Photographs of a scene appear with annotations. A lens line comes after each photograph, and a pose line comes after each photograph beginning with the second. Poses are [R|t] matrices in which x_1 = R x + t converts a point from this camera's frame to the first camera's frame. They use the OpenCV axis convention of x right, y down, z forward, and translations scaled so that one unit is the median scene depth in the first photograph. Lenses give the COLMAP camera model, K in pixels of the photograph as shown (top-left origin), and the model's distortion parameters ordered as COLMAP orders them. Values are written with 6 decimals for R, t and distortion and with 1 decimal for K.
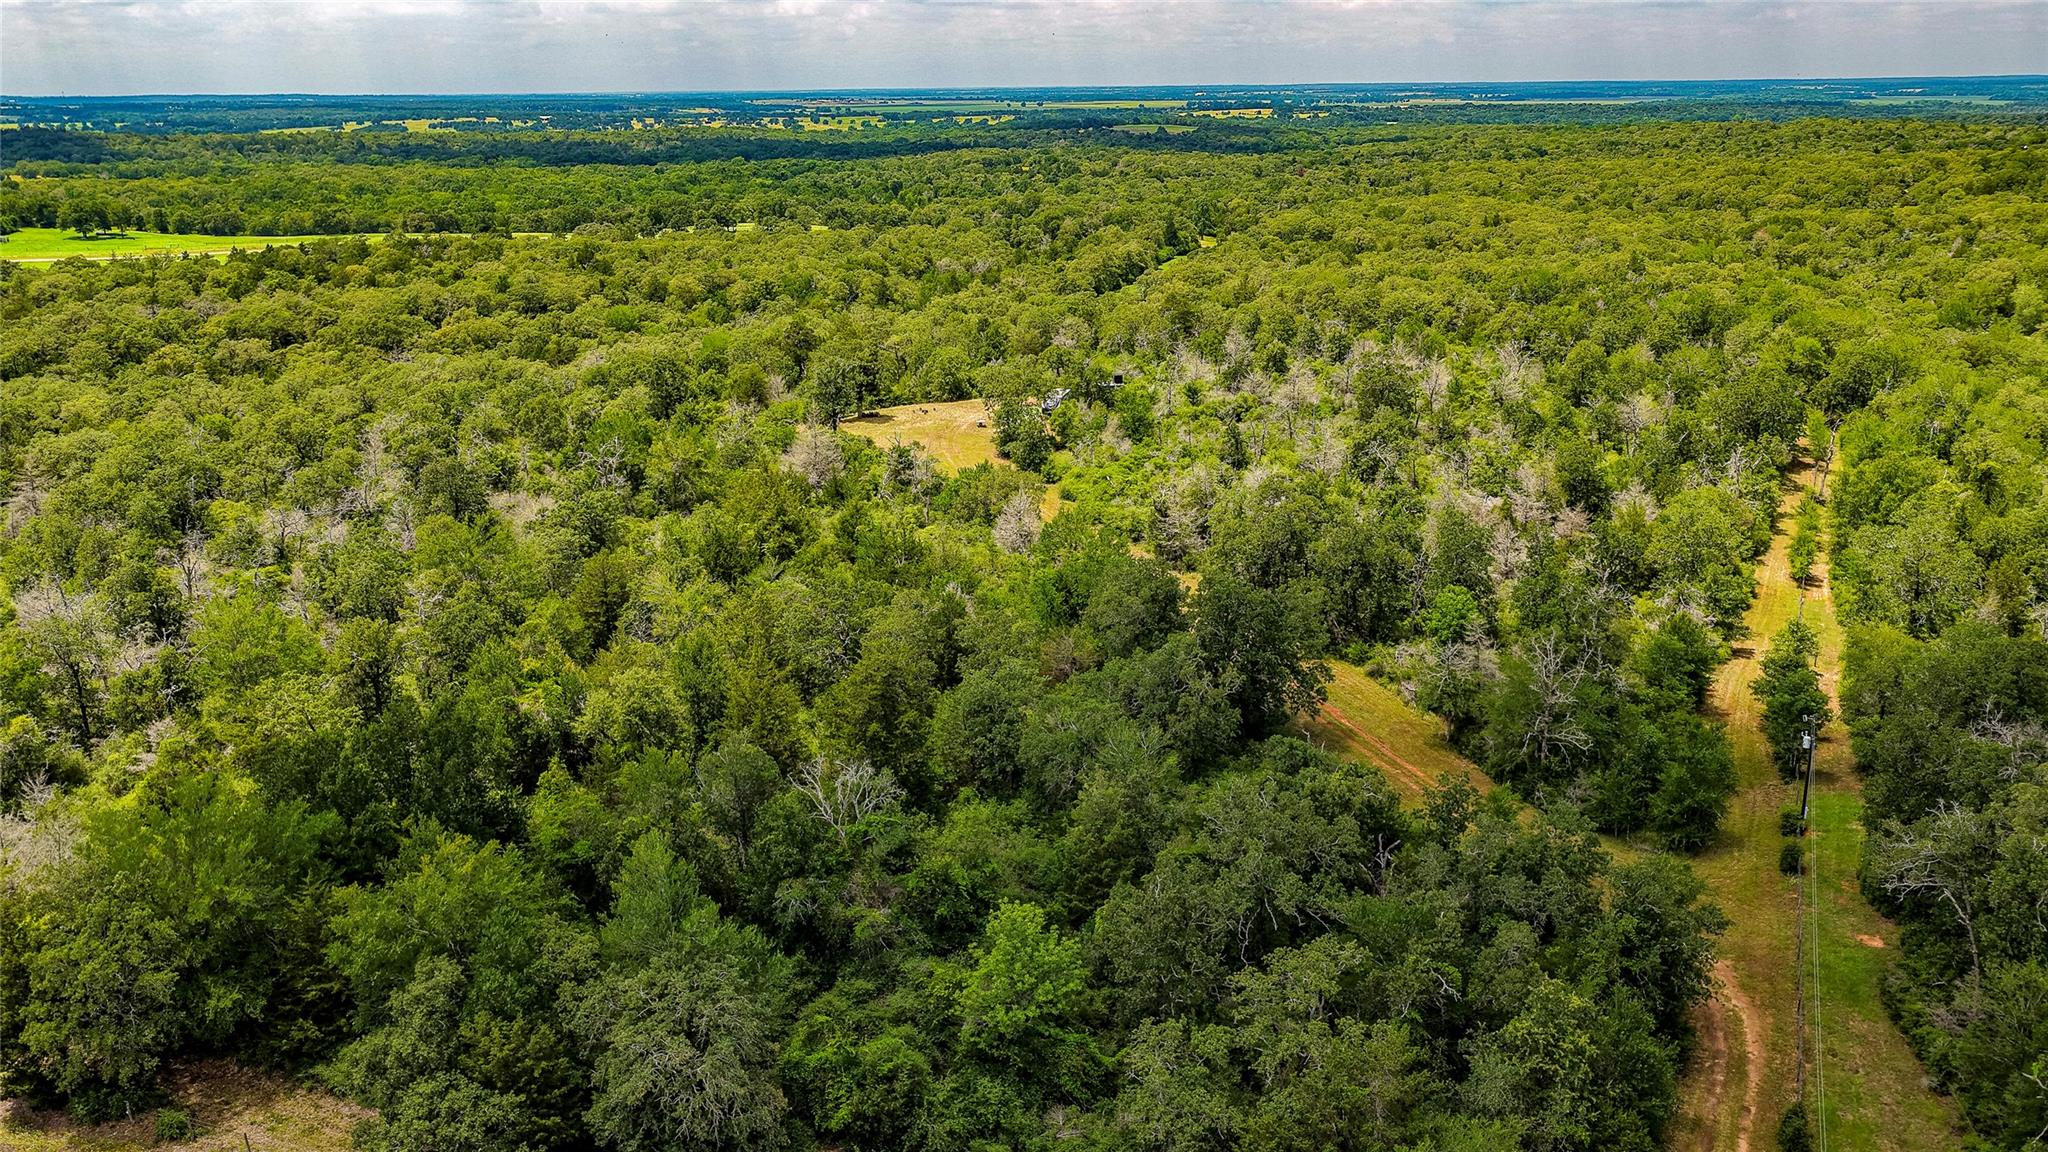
lens RADIAL K [[1688.6, 0, 1032.3], [0, 1688.6, 575.4], [0, 0, 1]] dist [-0.021026, 0.054689]
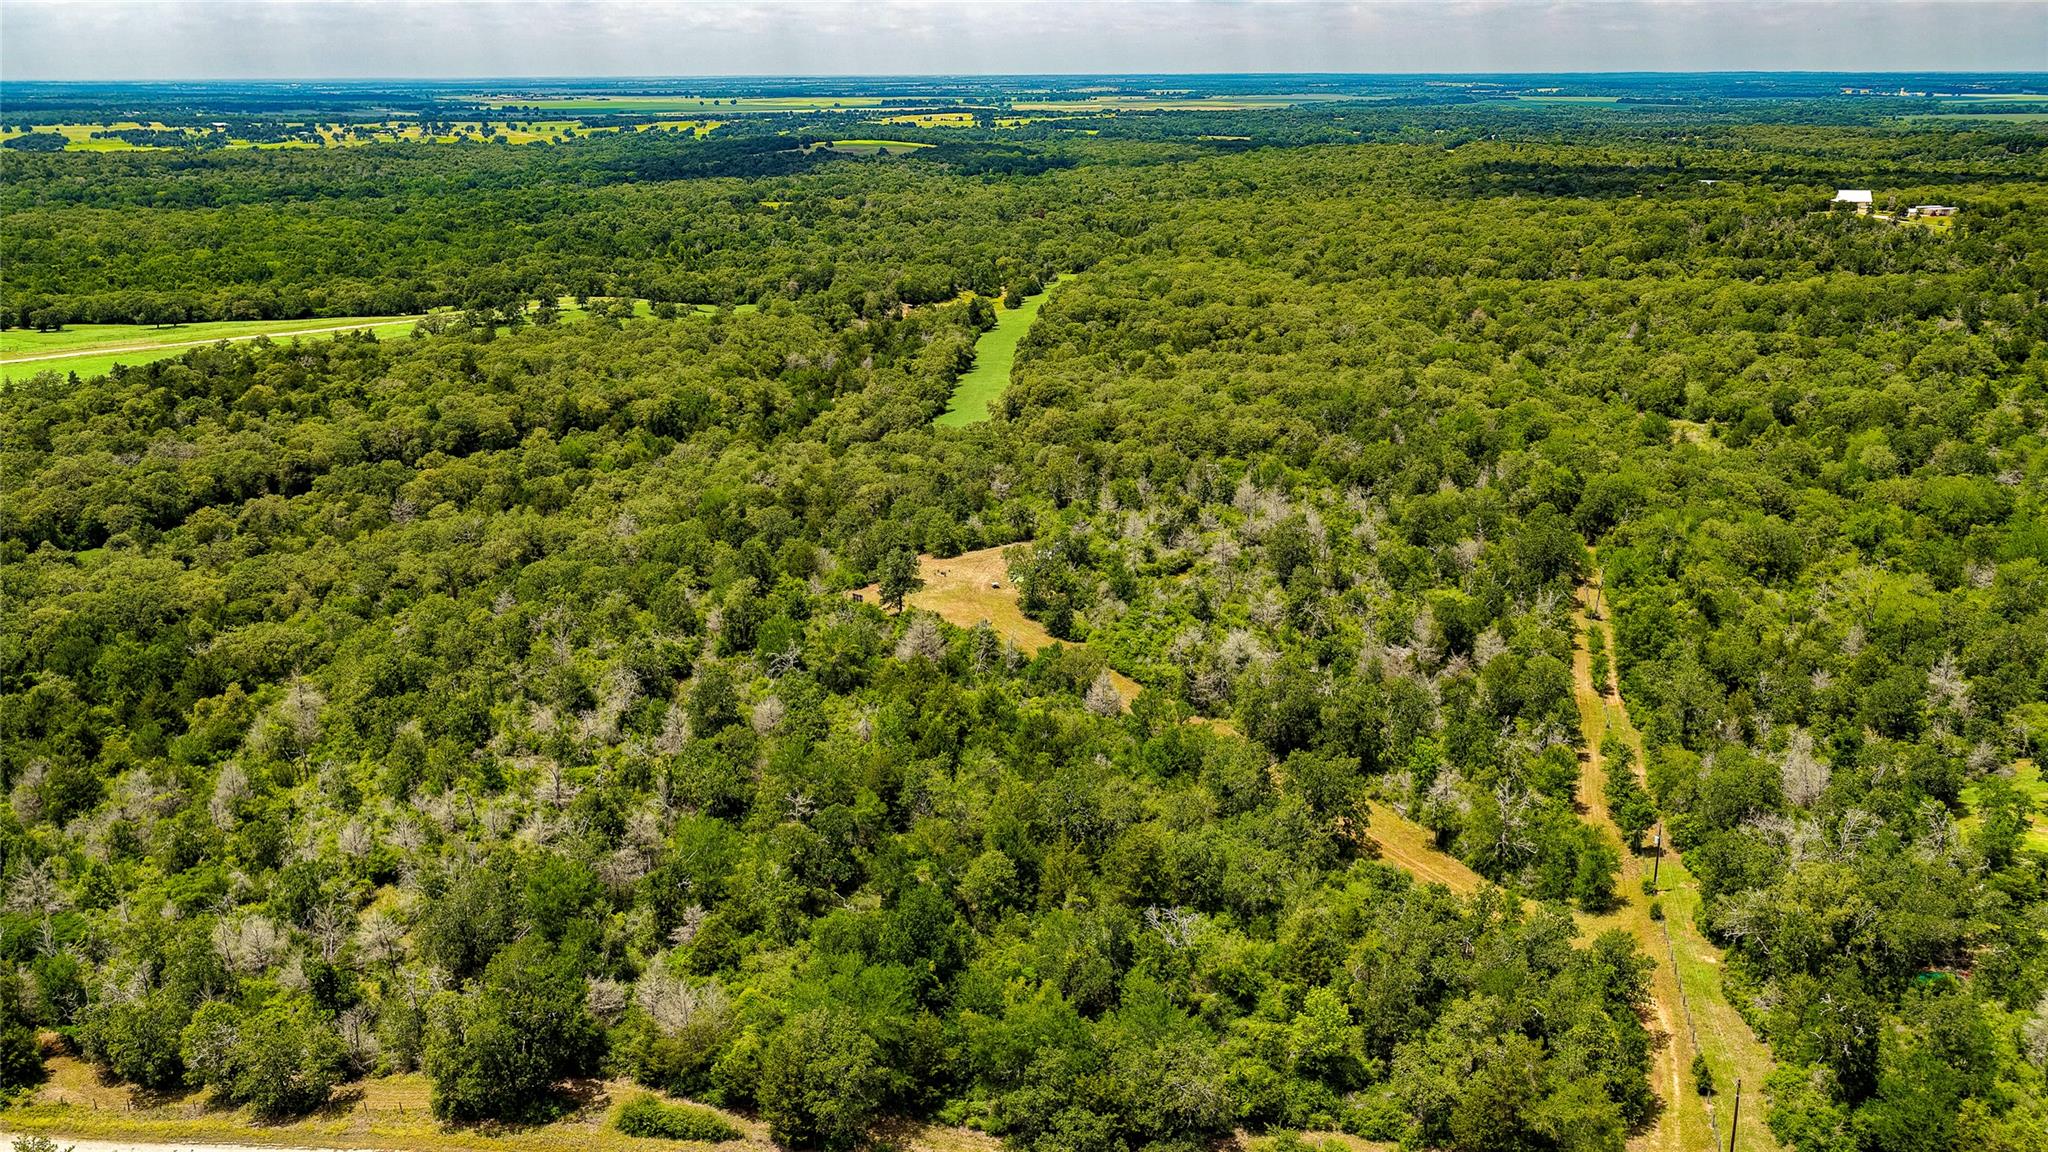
lens RADIAL K [[1688.6, 0, 1032.3], [0, 1688.6, 575.4], [0, 0, 1]] dist [-0.021026, 0.054689]
pose [[0.983958, -0.045083, 0.172612, -0.063252], [0.044117, 0.998982, 0.009429, -0.030192], [-0.172862, -0.001663, 0.984945, -0.081113]]
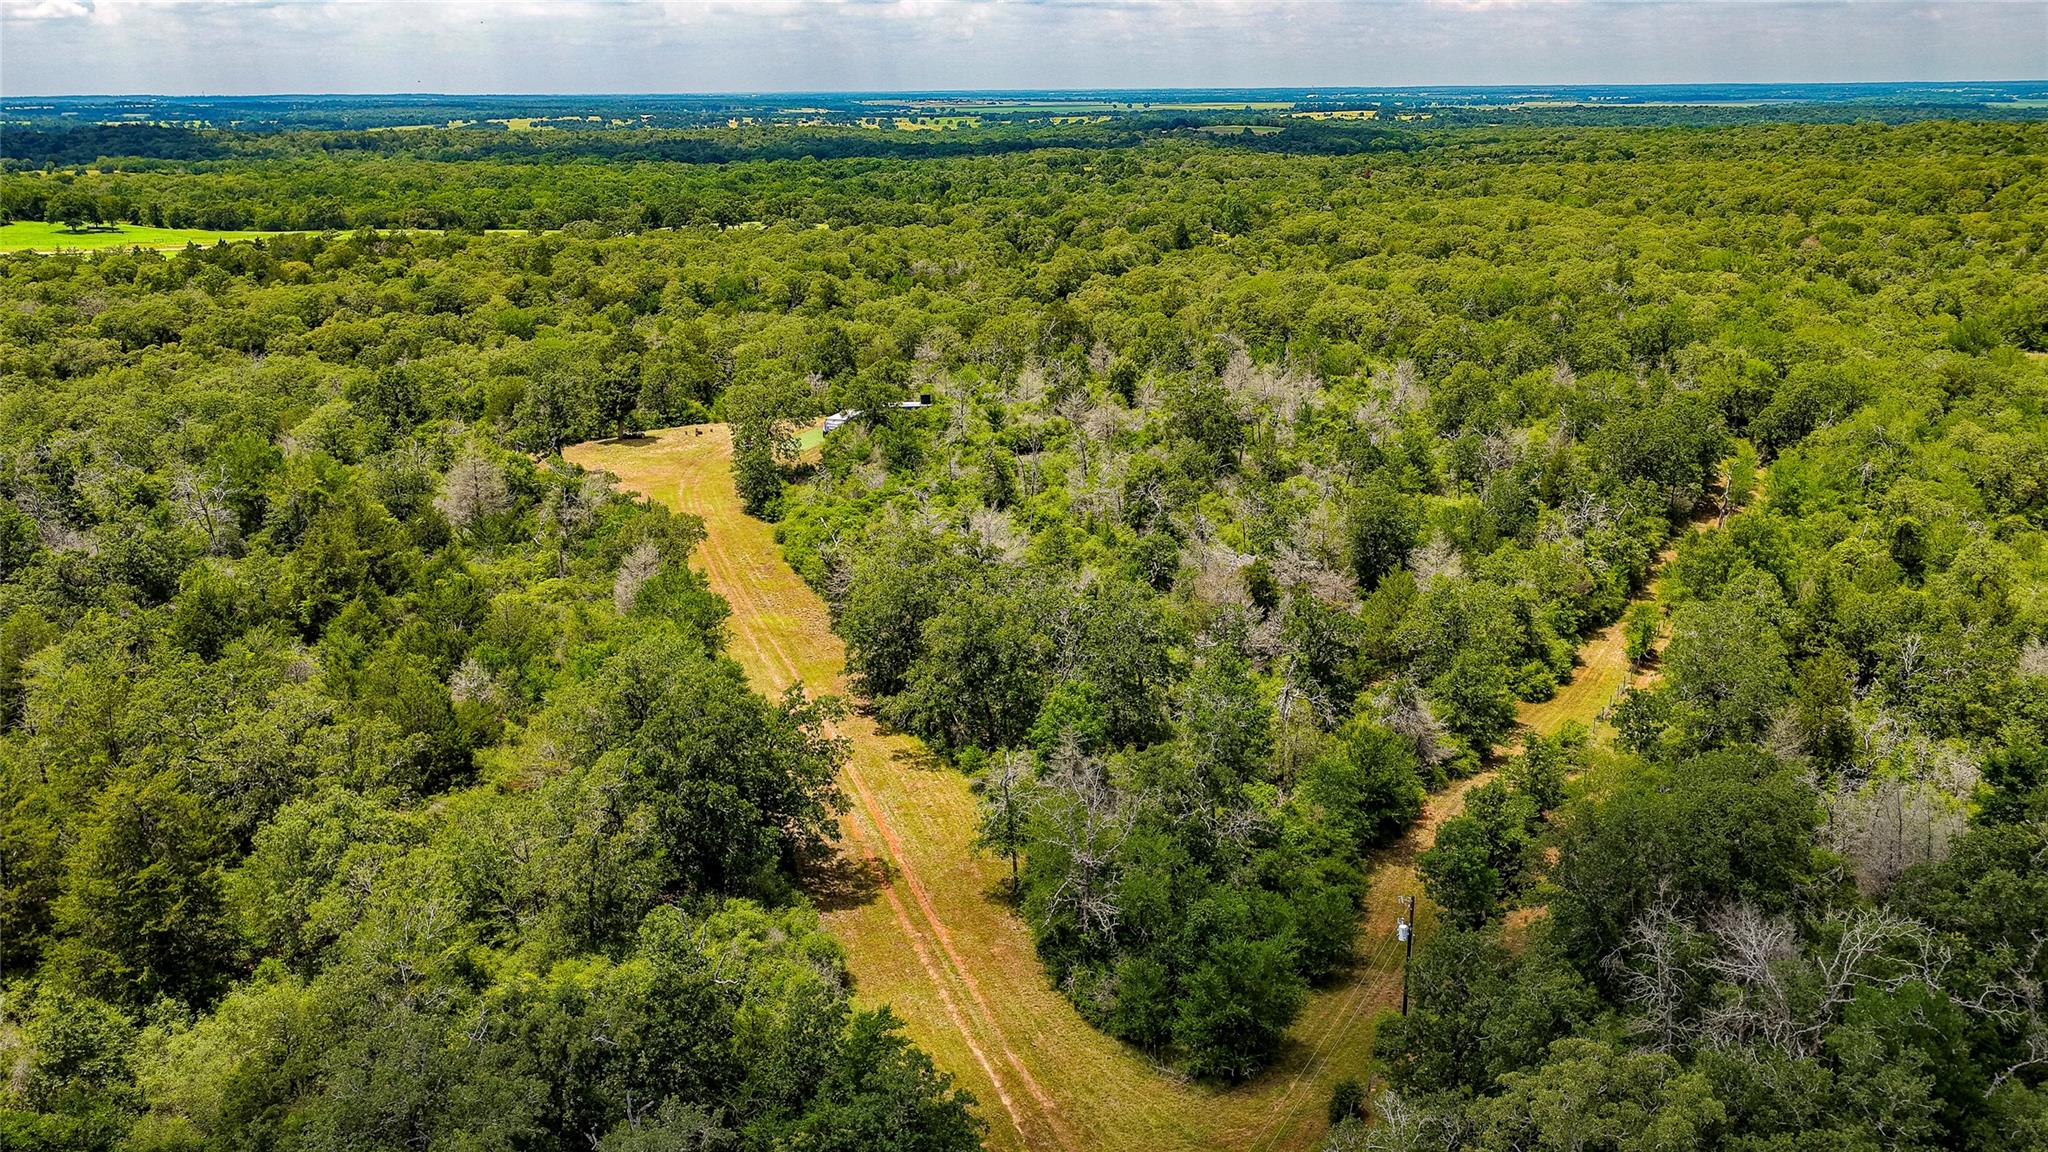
lens RADIAL K [[1688.6, 0, 1032.3], [0, 1688.6, 575.4], [0, 0, 1]] dist [-0.021026, 0.054689]
pose [[0.997857, 0.020412, -0.062164, 0.048329], [-0.020466, 0.999791, -0.000235, -0.007447], [0.062146, 0.001507, 0.998066, 0.036608]]
